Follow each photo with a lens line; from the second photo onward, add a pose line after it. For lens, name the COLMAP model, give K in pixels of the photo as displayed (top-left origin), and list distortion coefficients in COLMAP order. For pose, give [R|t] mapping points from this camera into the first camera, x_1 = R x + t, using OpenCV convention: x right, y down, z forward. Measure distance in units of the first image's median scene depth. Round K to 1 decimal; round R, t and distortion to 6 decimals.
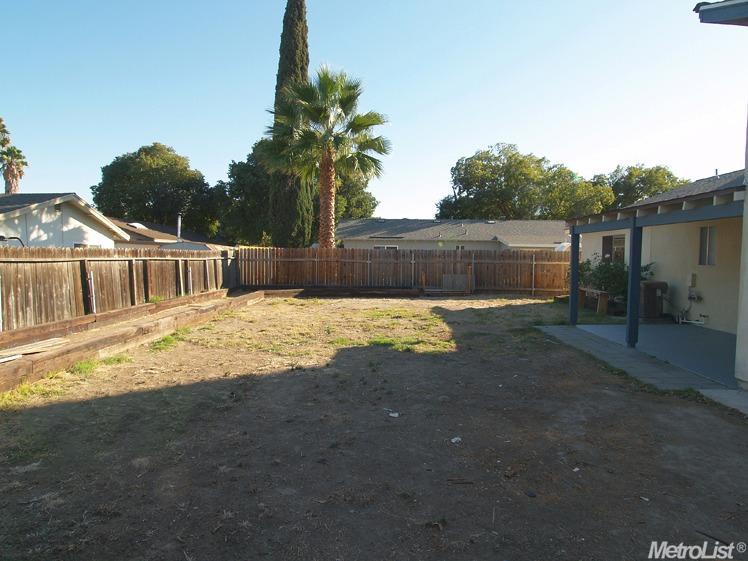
lens RADIAL K [[473.8, 0, 374.0], [0, 473.8, 280.5], [0, 0, 1]] dist [-0.022341, 0.000304]
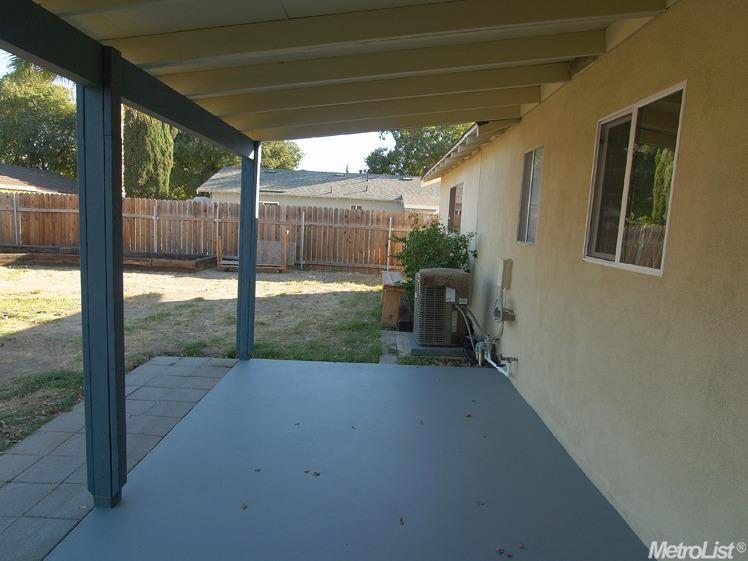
lens RADIAL K [[473.8, 0, 374.0], [0, 473.8, 280.5], [0, 0, 1]] dist [-0.022341, 0.000304]
pose [[0.999079, 0.040987, 0.012710, 0.305897], [-0.041814, 0.996409, 0.073628, -0.012228], [-0.009646, -0.074092, 0.997205, 0.303489]]
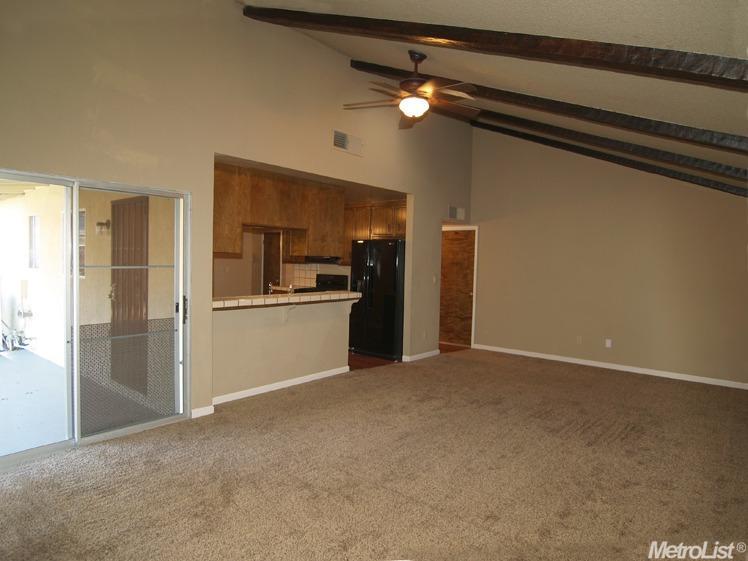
lens RADIAL K [[473.8, 0, 374.0], [0, 473.8, 280.5], [0, 0, 1]] dist [-0.022341, 0.000304]
pose [[0.624696, -0.029636, 0.780305, 0.253490], [0.027358, 0.999497, 0.016059, -0.005710], [-0.780389, 0.011316, 0.625192, 0.066390]]
